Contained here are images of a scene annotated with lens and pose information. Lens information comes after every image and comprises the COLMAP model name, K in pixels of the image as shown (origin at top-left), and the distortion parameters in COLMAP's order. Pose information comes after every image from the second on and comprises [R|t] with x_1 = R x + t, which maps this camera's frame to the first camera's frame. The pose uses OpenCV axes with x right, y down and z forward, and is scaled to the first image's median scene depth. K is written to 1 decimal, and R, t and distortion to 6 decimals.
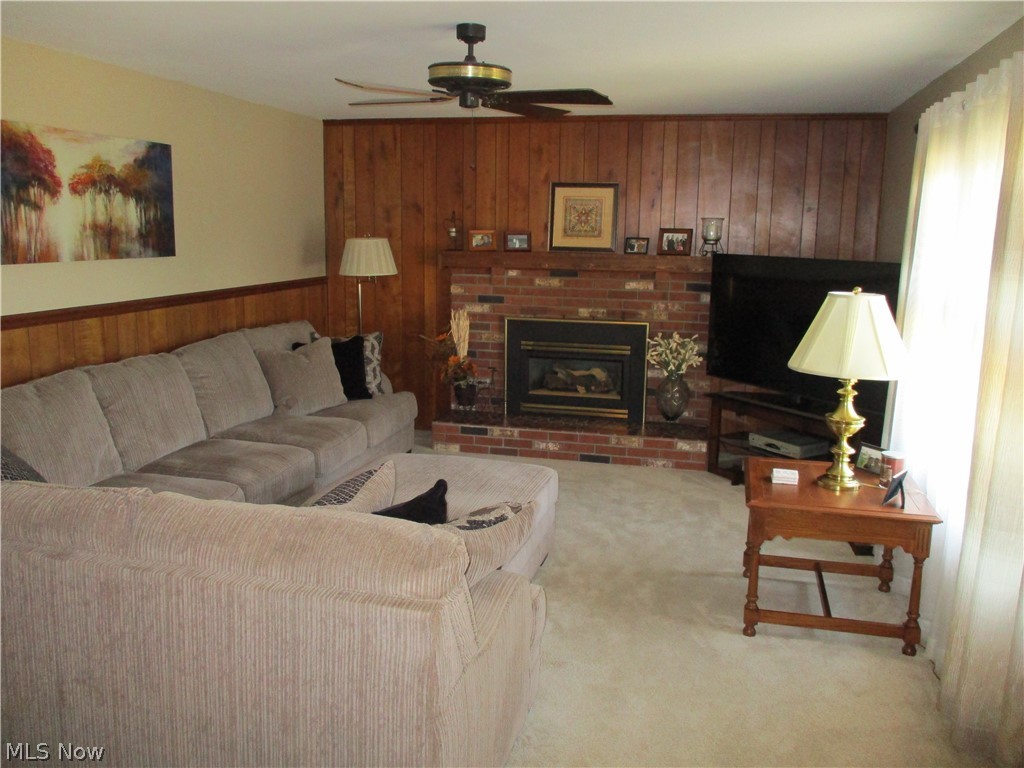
lens RADIAL K [[841.2, 0, 512.0], [0, 841.2, 384.0], [0, 0, 1]] dist [-0.038843, 0.001003]
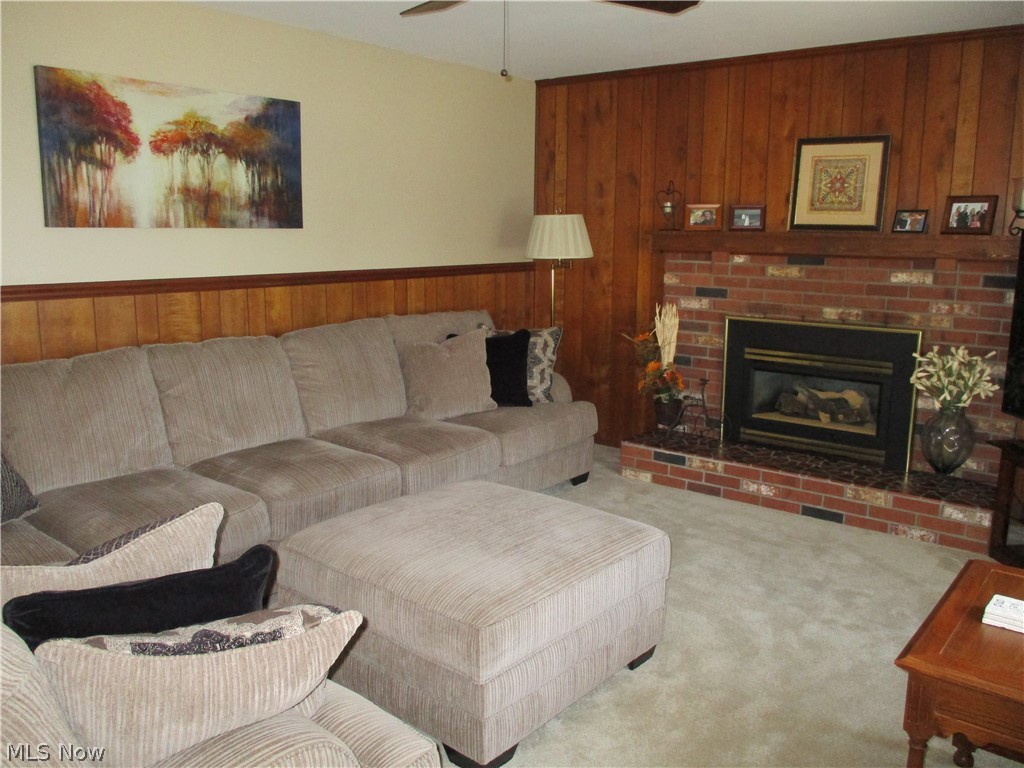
lens RADIAL K [[841.2, 0, 512.0], [0, 841.2, 384.0], [0, 0, 1]] dist [-0.038843, 0.001003]
pose [[0.908165, 0.070624, -0.412612, 0.147208], [-0.073440, 0.997259, 0.009052, -0.010212], [0.412120, 0.022082, 0.910862, 0.233551]]
